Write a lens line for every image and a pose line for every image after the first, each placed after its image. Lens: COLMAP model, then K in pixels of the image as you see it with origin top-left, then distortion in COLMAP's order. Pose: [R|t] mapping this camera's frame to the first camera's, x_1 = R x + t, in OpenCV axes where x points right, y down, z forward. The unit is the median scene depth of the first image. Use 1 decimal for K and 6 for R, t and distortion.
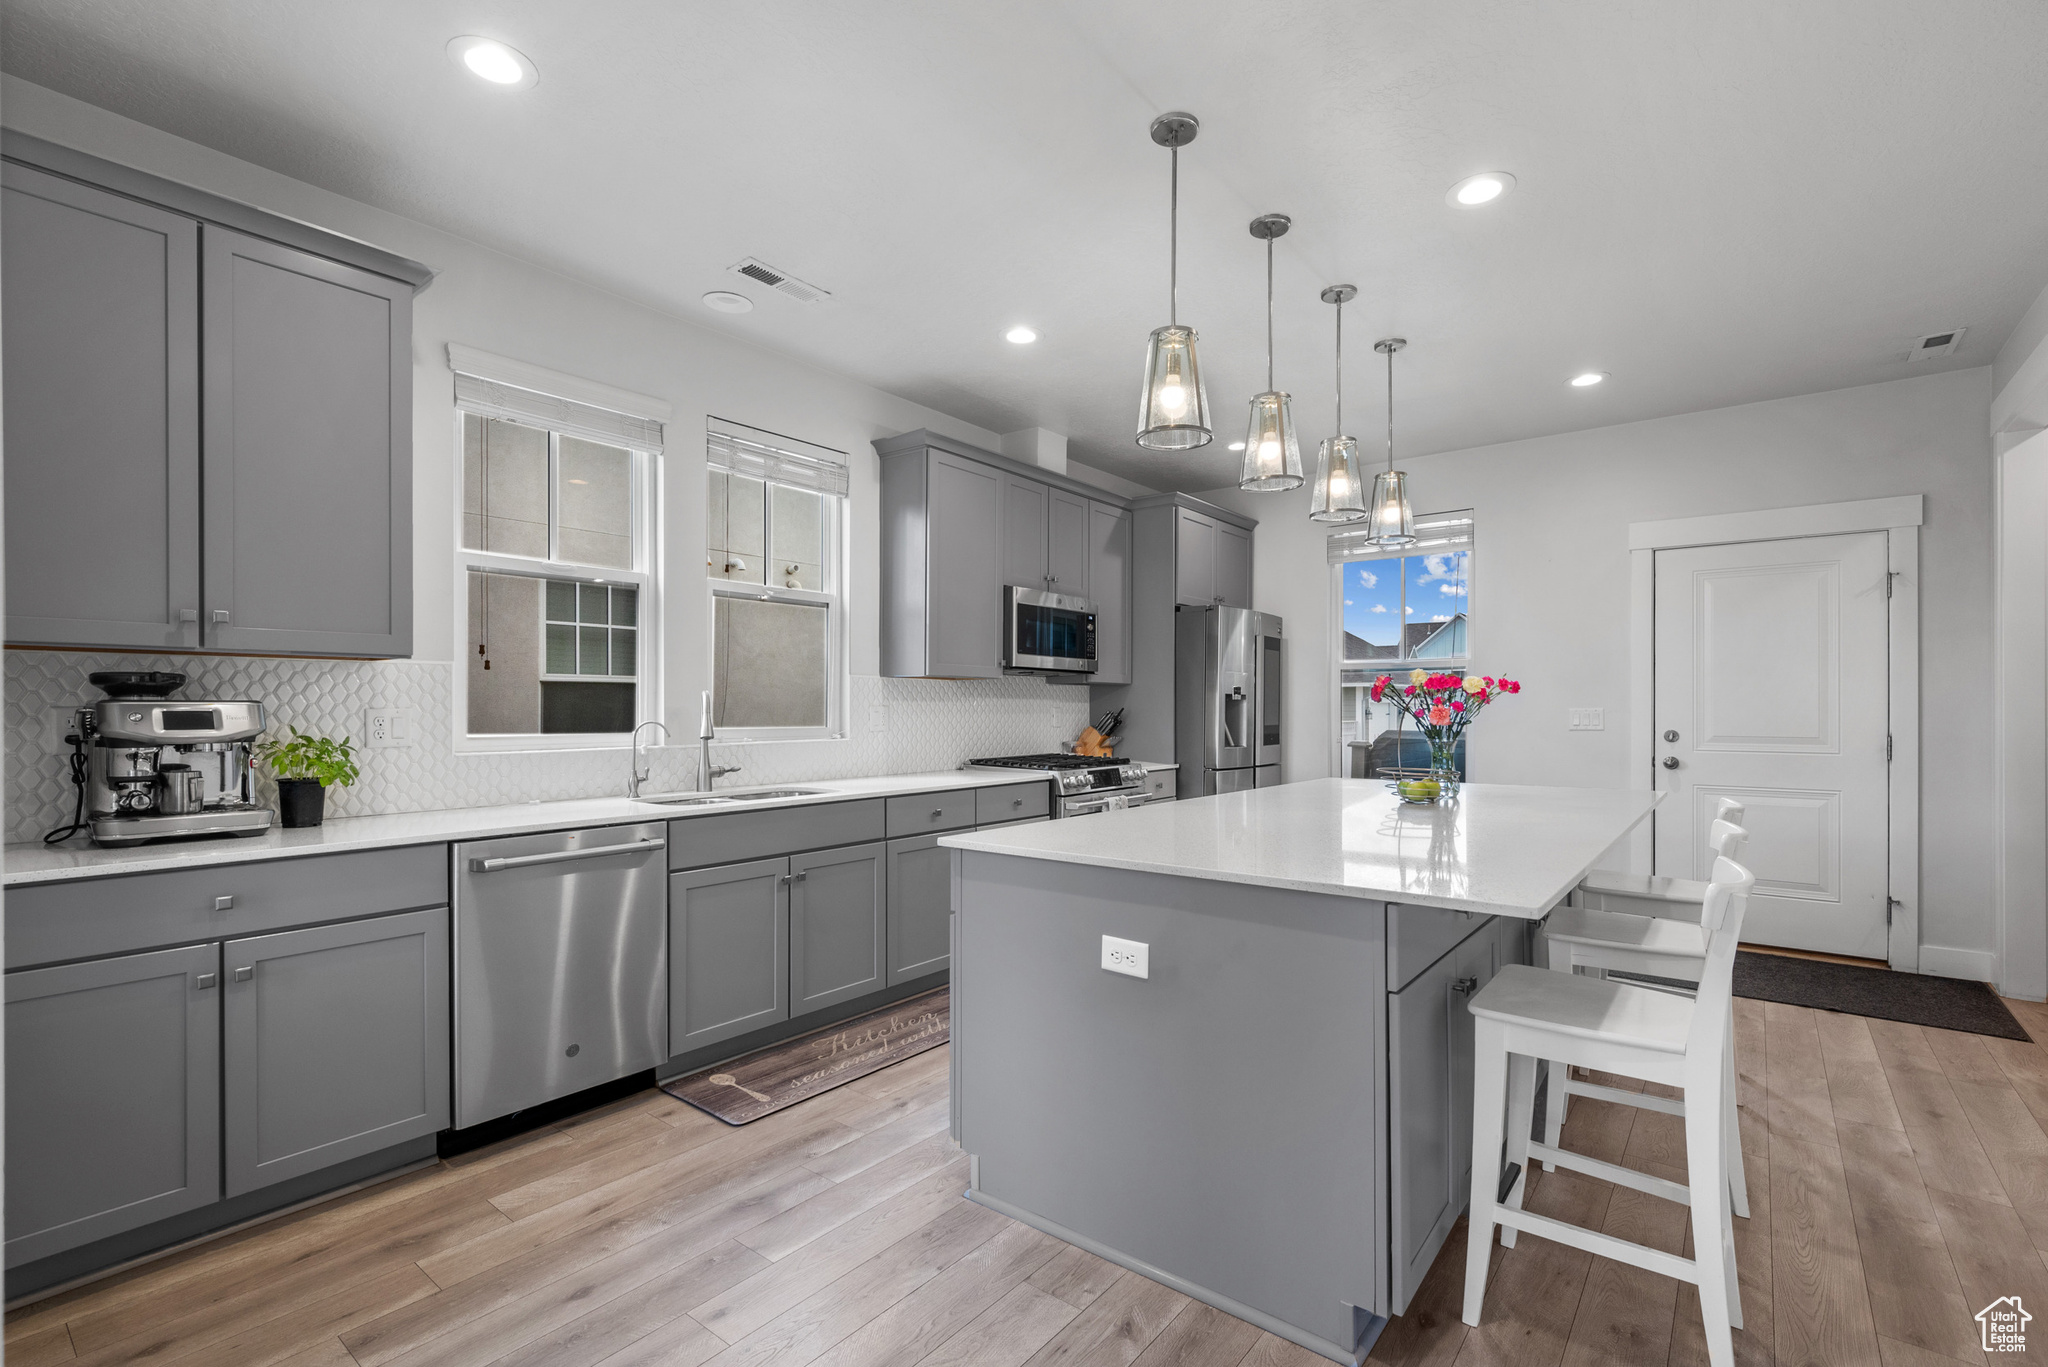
lens RADIAL K [[918.3, 0, 1026.5], [0, 918.3, 714.6], [0, 0, 1]] dist [0.000073, 0.000055]
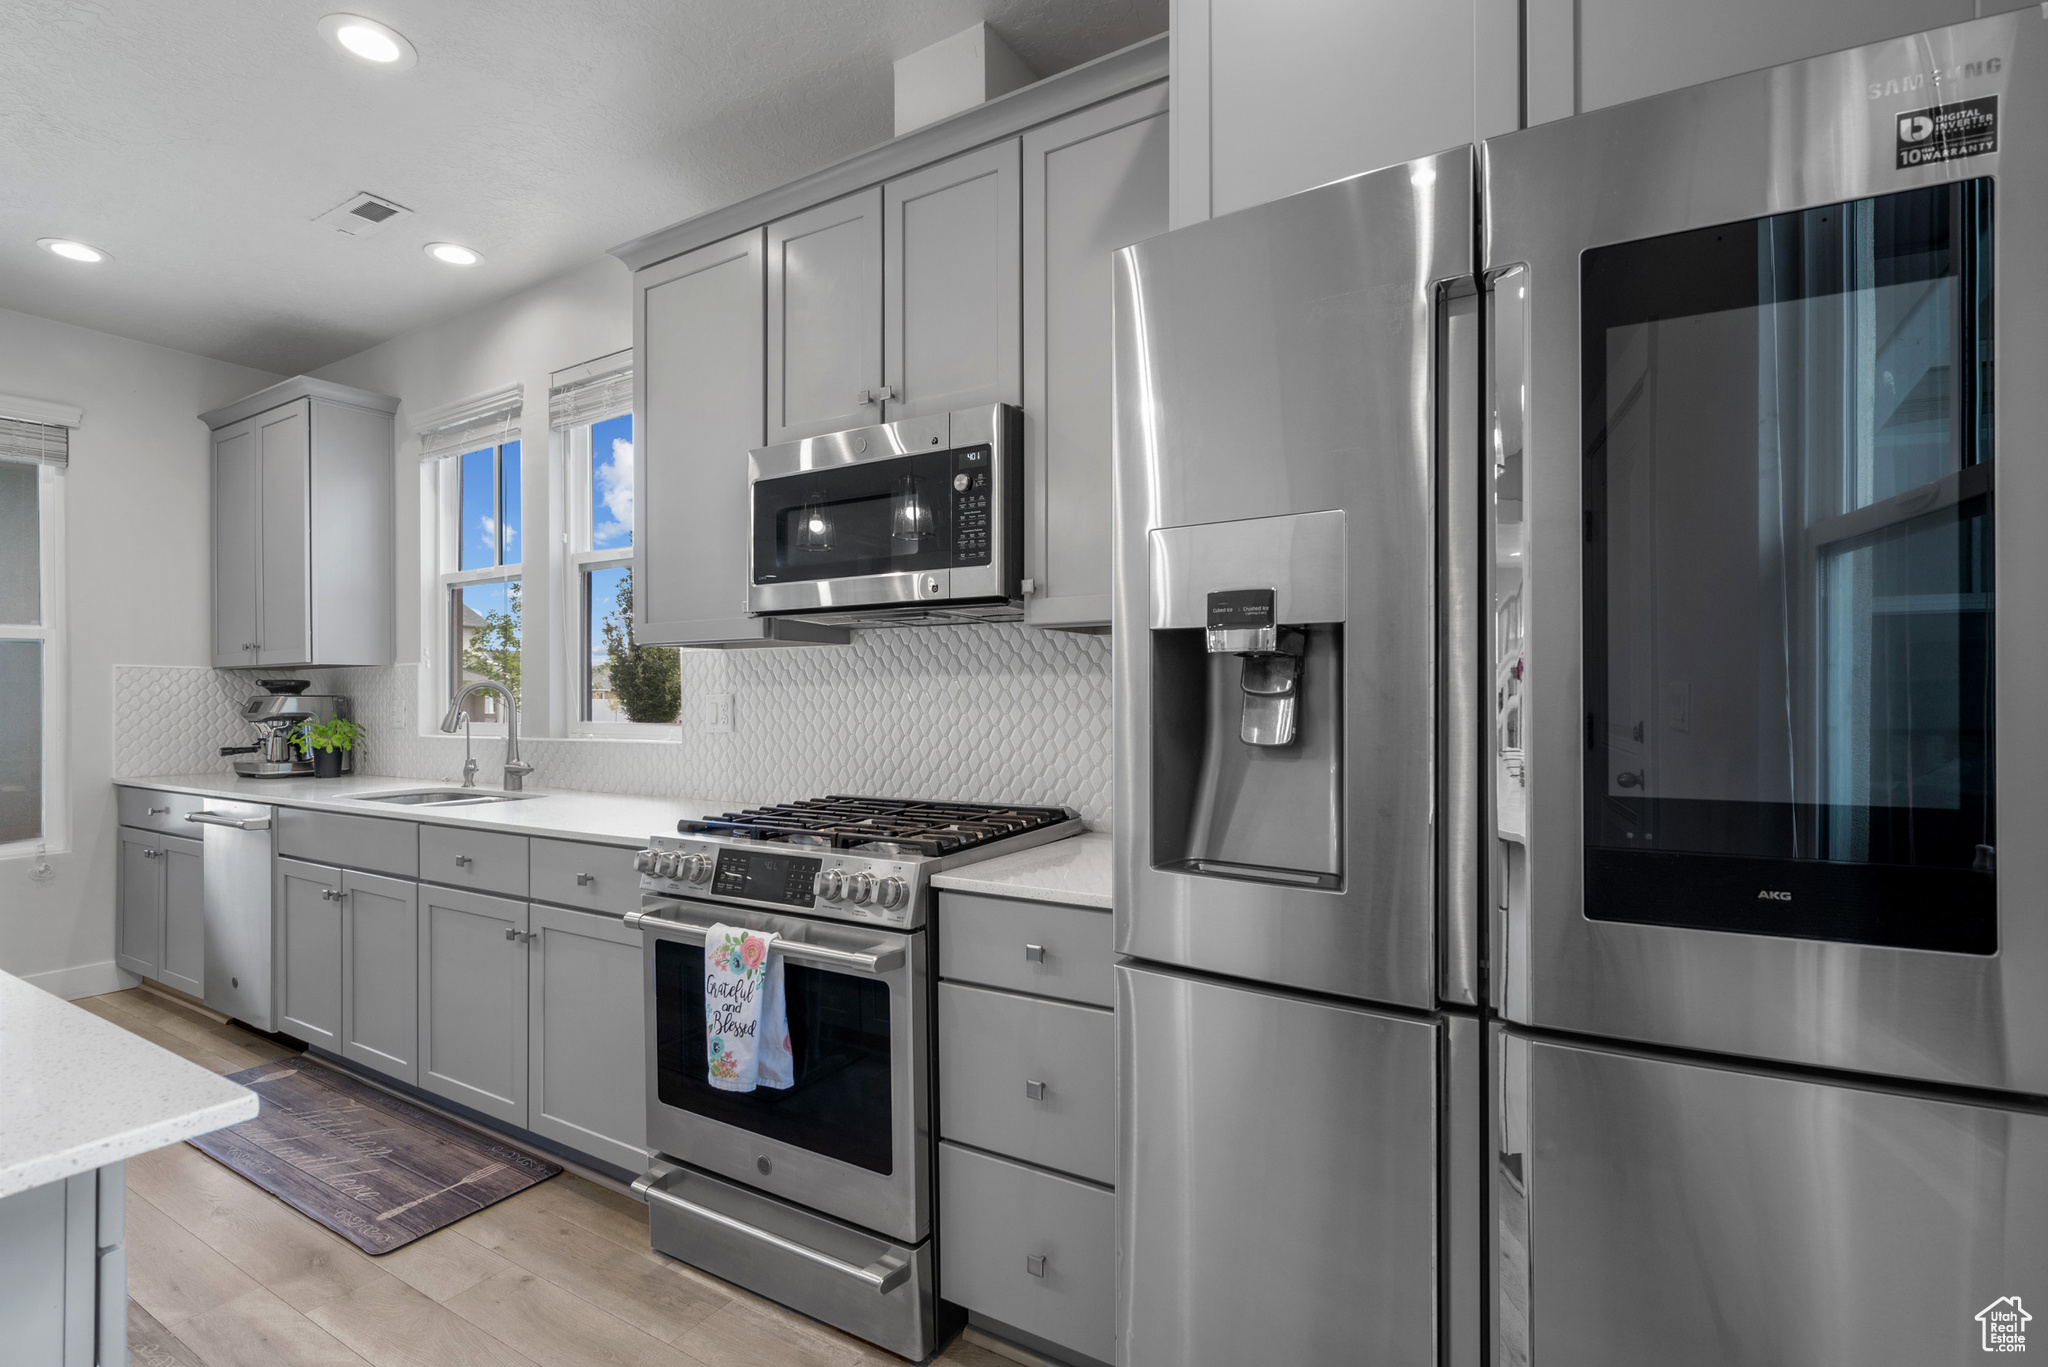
lens RADIAL K [[950.0, 0, 1061.6], [0, 950.0, 686.4], [0, 0, 1]] dist [-0.002279, -0.000639]
pose [[0.139134, -0.008397, -0.990238, 0.563593], [0.001865, 0.999964, -0.008218, -0.007919], [0.990272, -0.000703, 0.139145, 1.195953]]
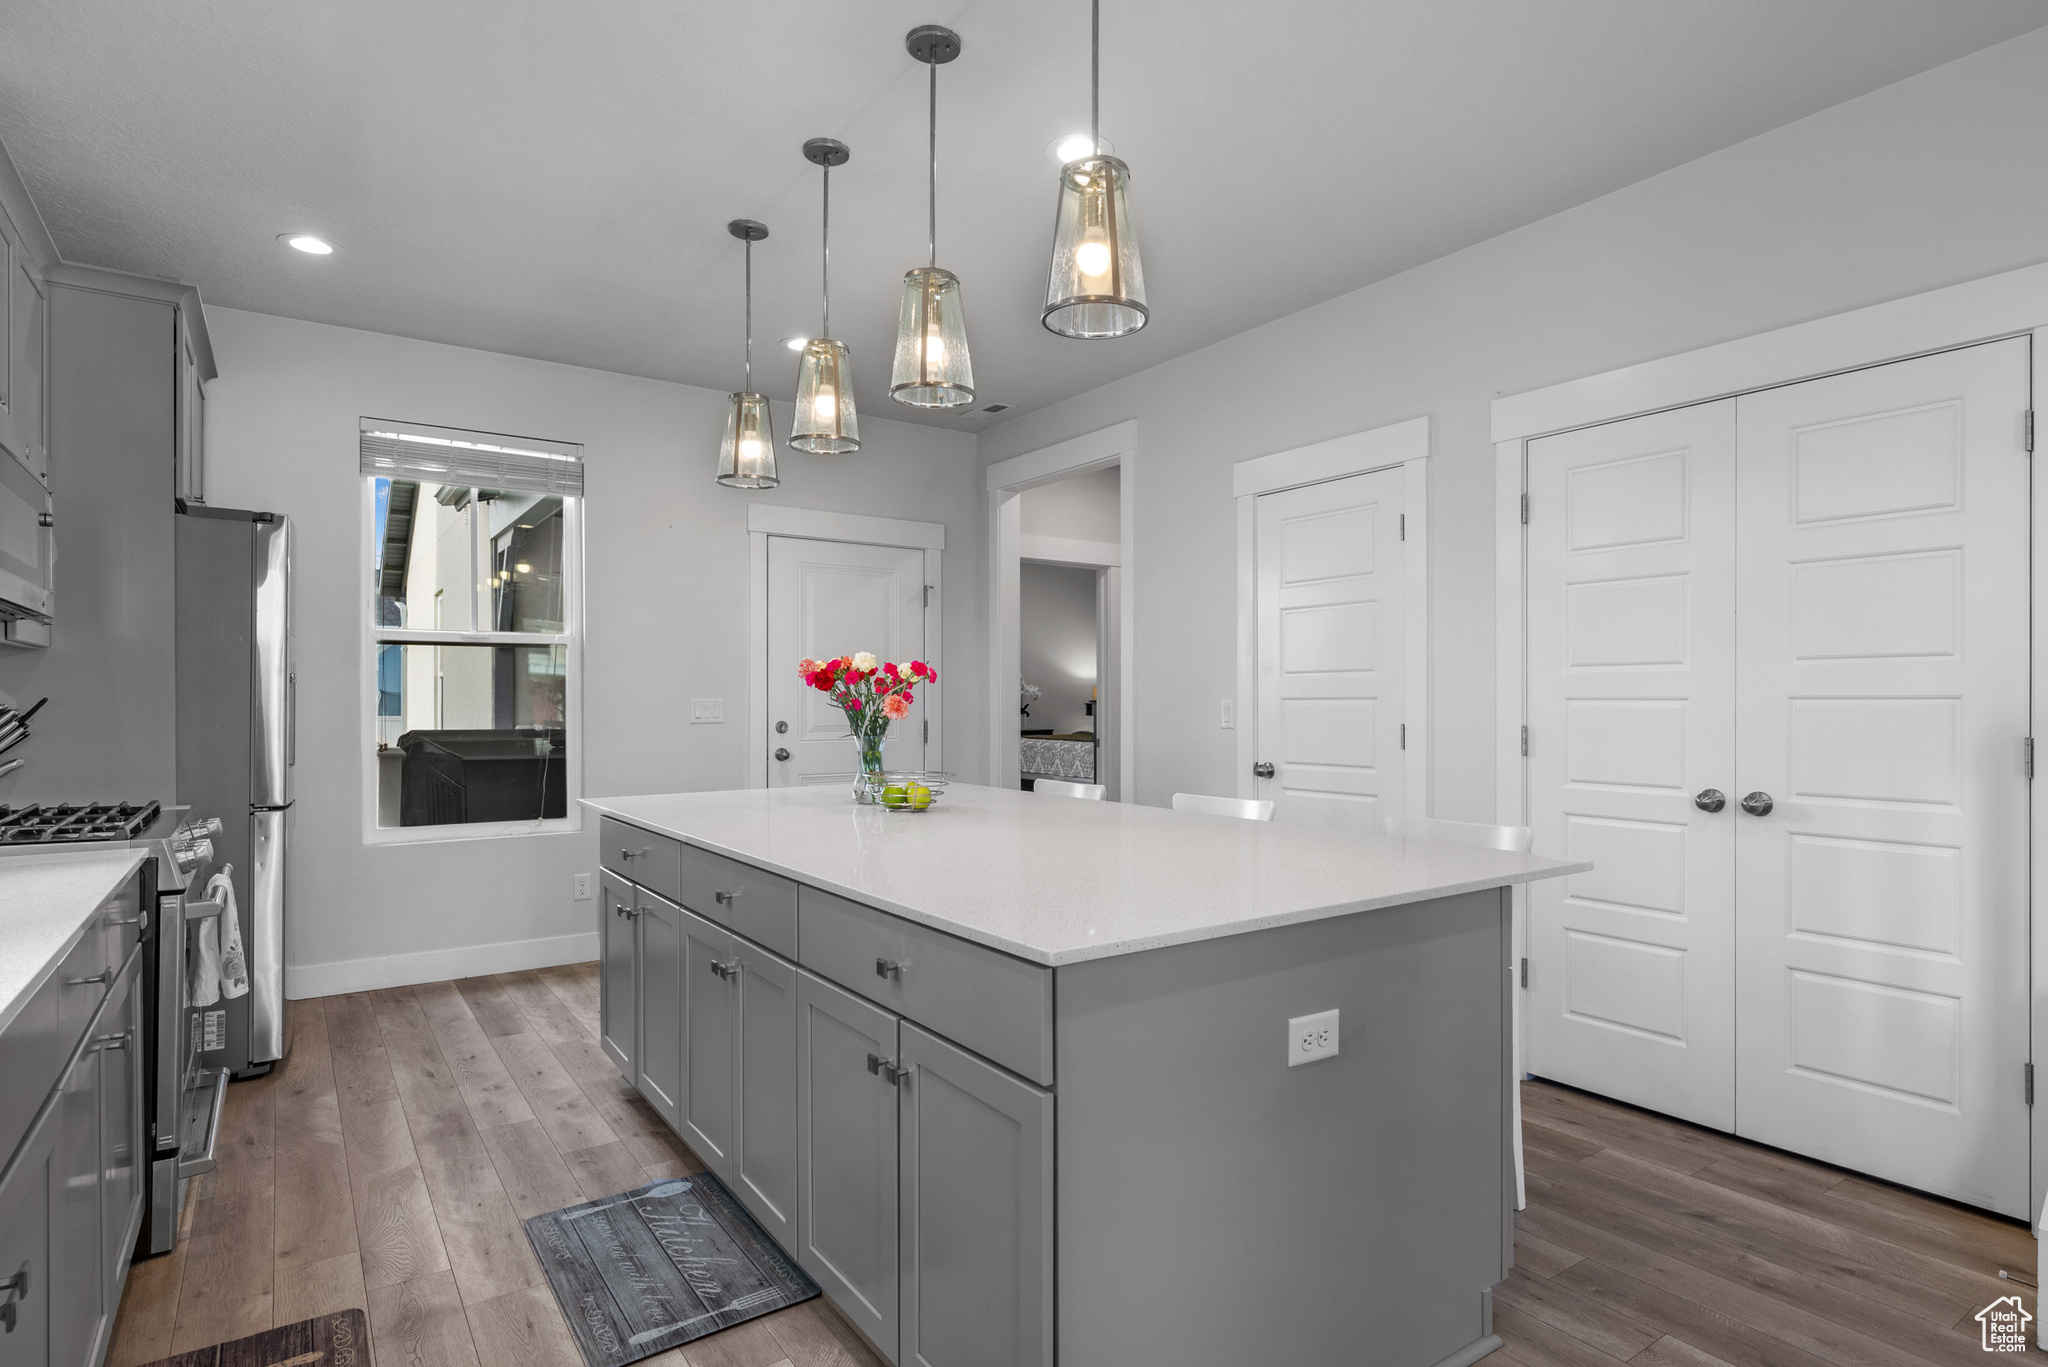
lens RADIAL K [[1092.6, 0, 1028.3], [0, 1092.6, 707.8], [0, 0, 1]] dist [0.023947, -0.000157]
pose [[0.295006, -0.005930, 0.955477, -0.380916], [0.002785, 0.999982, 0.005346, -0.002863], [-0.955491, 0.001084, 0.295017, 0.456616]]
